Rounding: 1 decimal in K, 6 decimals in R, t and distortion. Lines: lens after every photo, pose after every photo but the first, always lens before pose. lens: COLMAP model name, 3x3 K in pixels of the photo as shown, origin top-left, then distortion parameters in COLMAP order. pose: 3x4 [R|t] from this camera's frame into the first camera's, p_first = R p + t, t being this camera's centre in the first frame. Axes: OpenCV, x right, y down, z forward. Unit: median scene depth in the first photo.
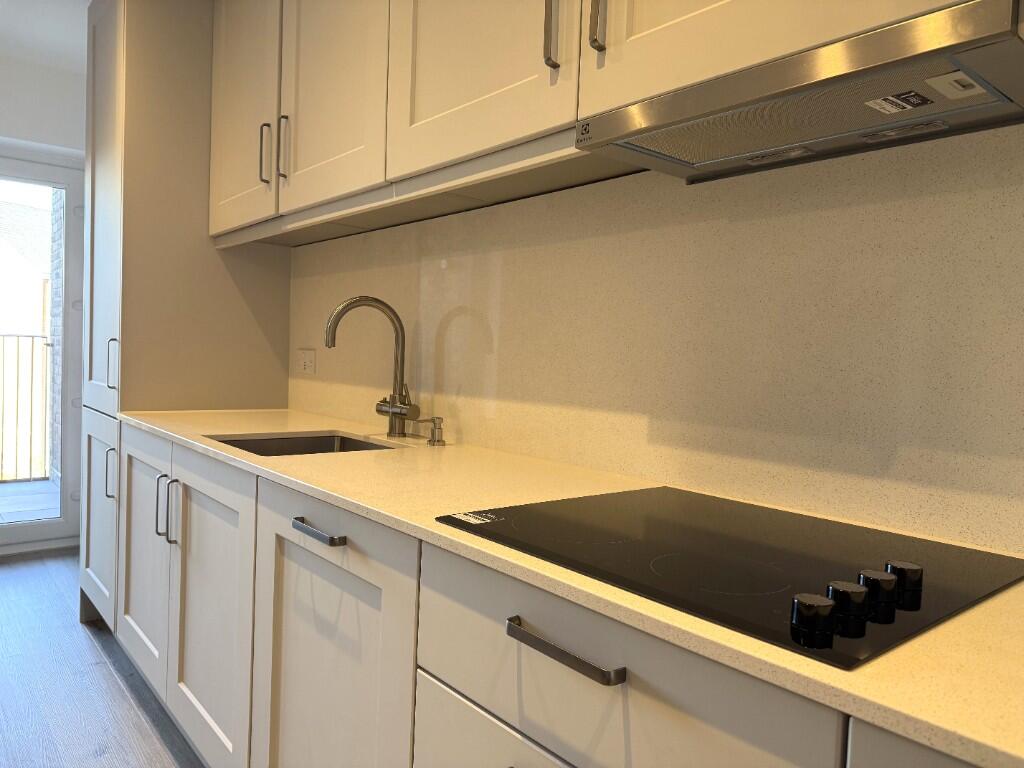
lens RADIAL K [[737.9, 0, 512.2], [0, 737.9, 383.0], [0, 0, 1]] dist [0.007191, 0.001490]
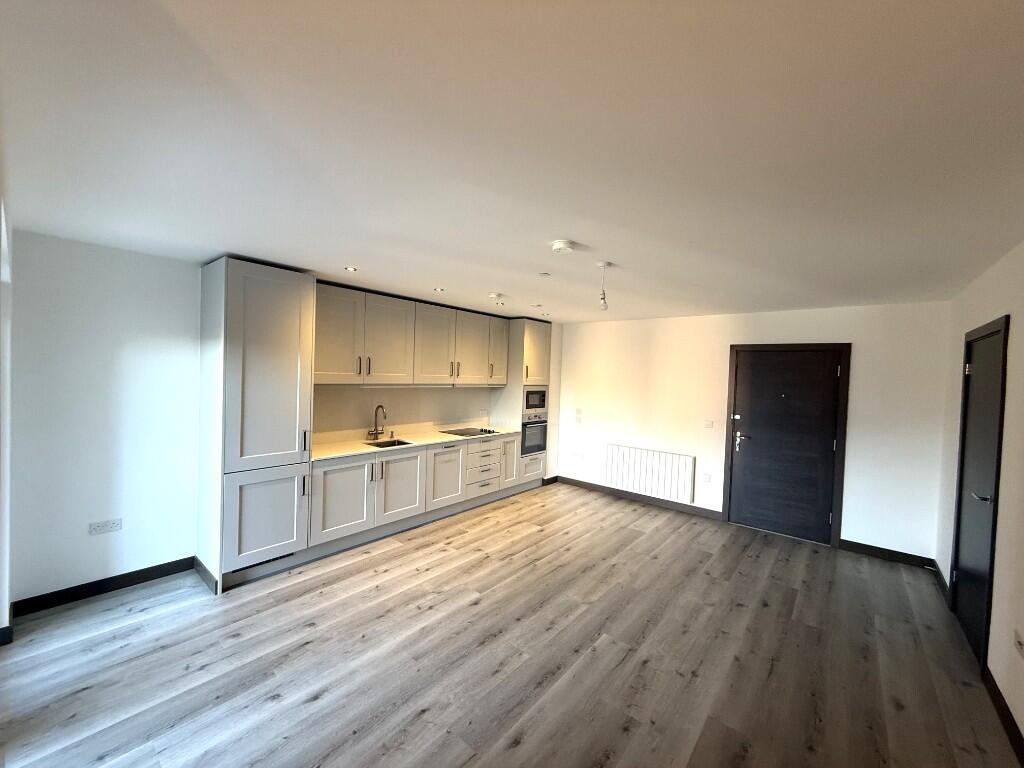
lens RADIAL K [[407.9, 0, 508.6], [0, 407.9, 384.6], [0, 0, 1]] dist [-0.001904, 0.000005]
pose [[-0.167669, -0.068499, 0.983461, -3.325987], [0.004650, 0.997517, 0.070270, -0.513738], [-0.985832, 0.016355, -0.166934, 0.921222]]
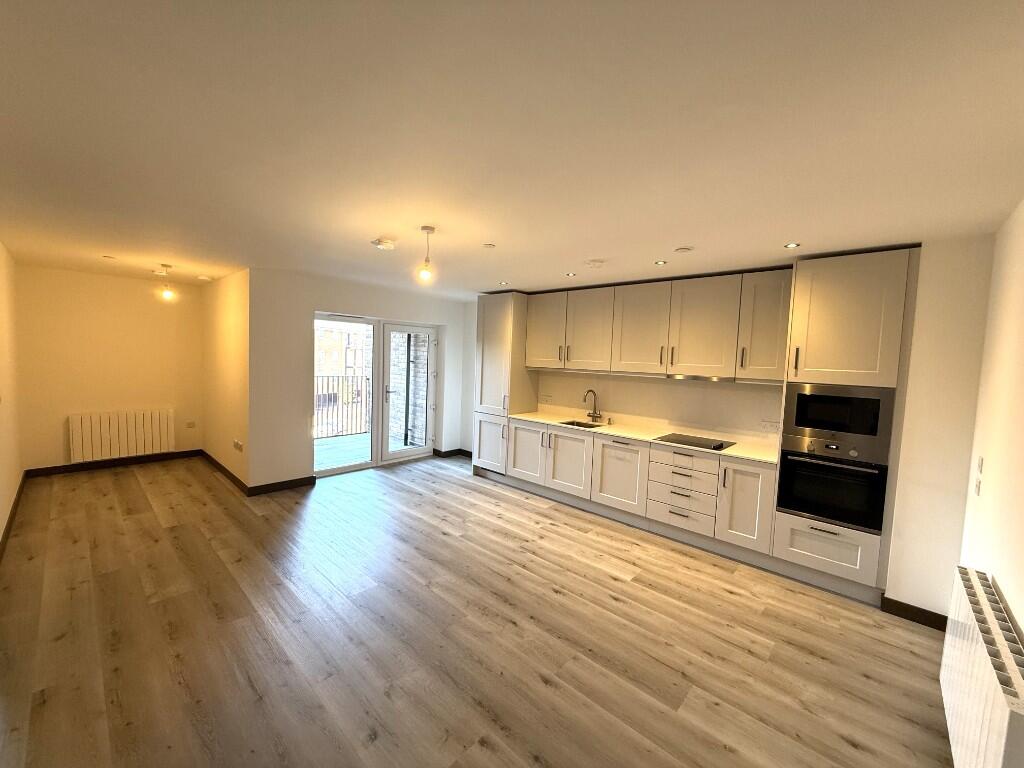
lens RADIAL K [[407.9, 0, 507.8], [0, 407.9, 386.6], [0, 0, 1]] dist [-0.001904, 0.000005]
pose [[0.993089, -0.005734, 0.117221, -1.298506], [0.001945, 0.999473, 0.032409, -0.291077], [-0.117345, -0.031957, 0.992577, -1.764698]]
